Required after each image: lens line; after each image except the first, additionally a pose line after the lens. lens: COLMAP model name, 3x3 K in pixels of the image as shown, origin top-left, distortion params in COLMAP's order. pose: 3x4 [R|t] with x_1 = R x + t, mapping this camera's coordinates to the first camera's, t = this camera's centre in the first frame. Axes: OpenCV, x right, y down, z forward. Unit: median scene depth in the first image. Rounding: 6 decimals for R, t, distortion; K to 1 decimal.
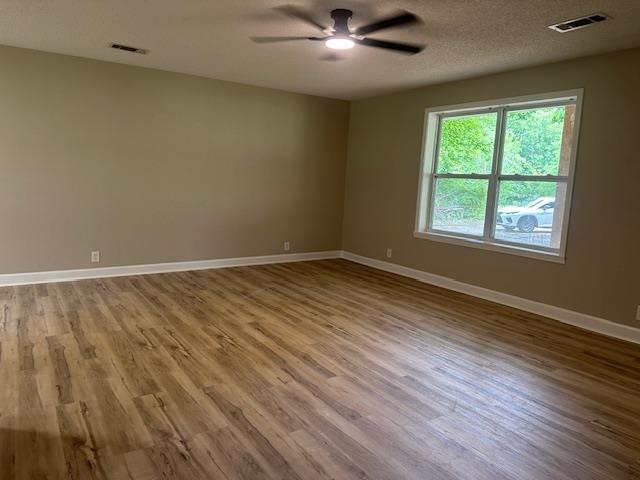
lens RADIAL K [[453.7, 0, 316.8], [0, 453.7, 236.1], [0, 0, 1]] dist [0.138690, -0.184708]
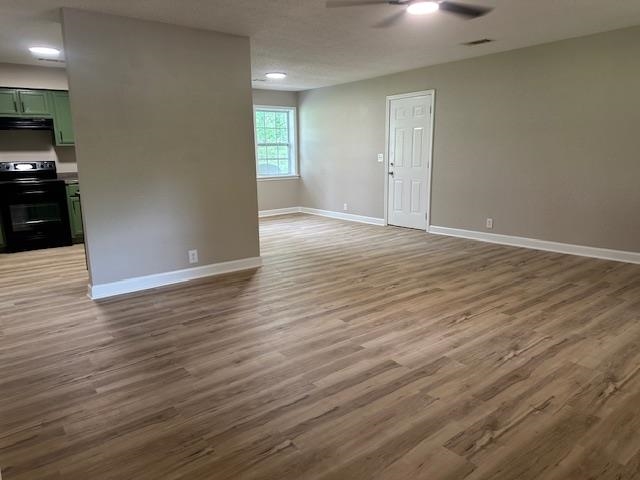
lens RADIAL K [[453.7, 0, 316.8], [0, 453.7, 236.1], [0, 0, 1]] dist [0.138690, -0.184708]
pose [[0.084617, 0.140359, -0.986478, 0.999835], [-0.110238, 0.985270, 0.130731, -0.045089], [0.990297, 0.097686, 0.098844, 0.694717]]
